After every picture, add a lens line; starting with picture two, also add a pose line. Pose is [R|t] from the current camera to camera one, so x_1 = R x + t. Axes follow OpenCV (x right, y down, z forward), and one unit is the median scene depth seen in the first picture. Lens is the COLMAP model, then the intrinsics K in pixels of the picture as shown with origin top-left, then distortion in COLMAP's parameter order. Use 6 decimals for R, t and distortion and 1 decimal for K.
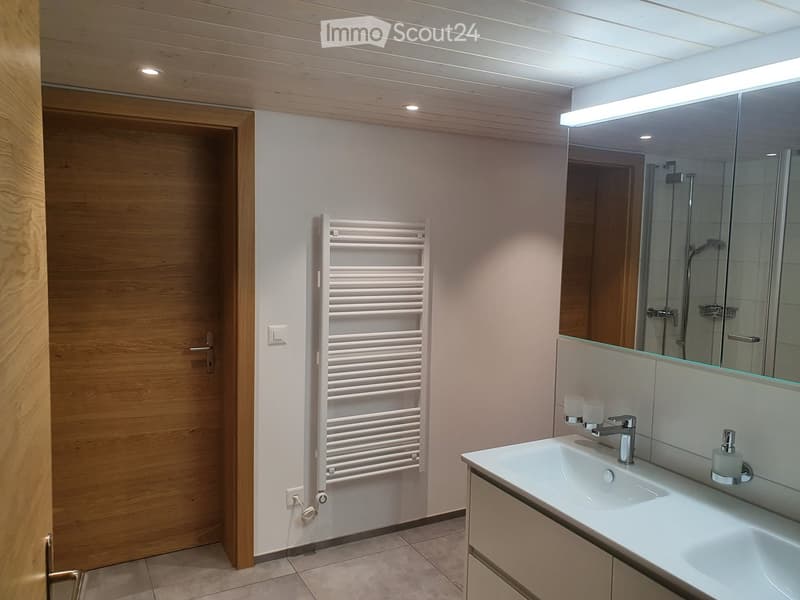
lens RADIAL K [[632.4, 0, 401.4], [0, 632.4, 302.2], [0, 0, 1]] dist [0.058774, -0.002788]
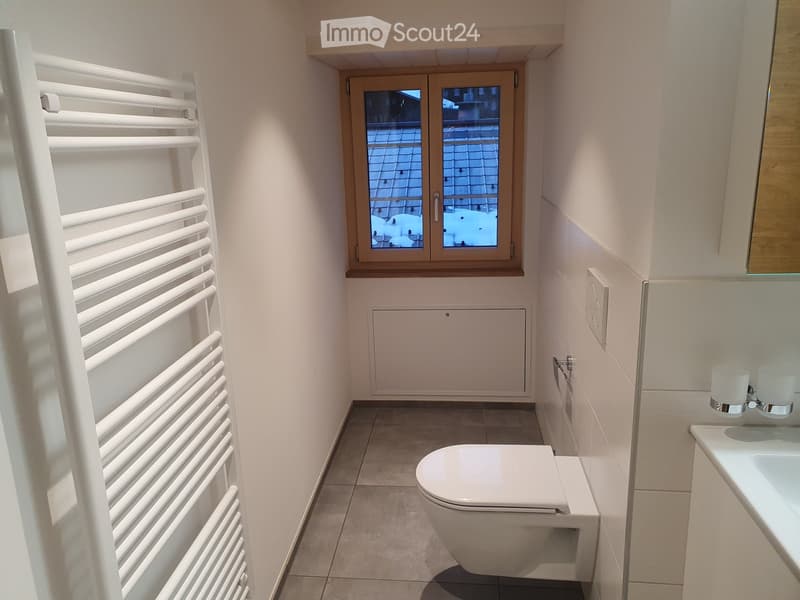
lens RADIAL K [[632.4, 0, 398.3], [0, 632.4, 297.1], [0, 0, 1]] dist [0.058774, -0.002788]
pose [[0.574541, -0.236529, 0.783554, -0.271493], [0.109614, 0.970945, 0.212722, -0.067117], [-0.811102, -0.036329, 0.583775, 0.686794]]
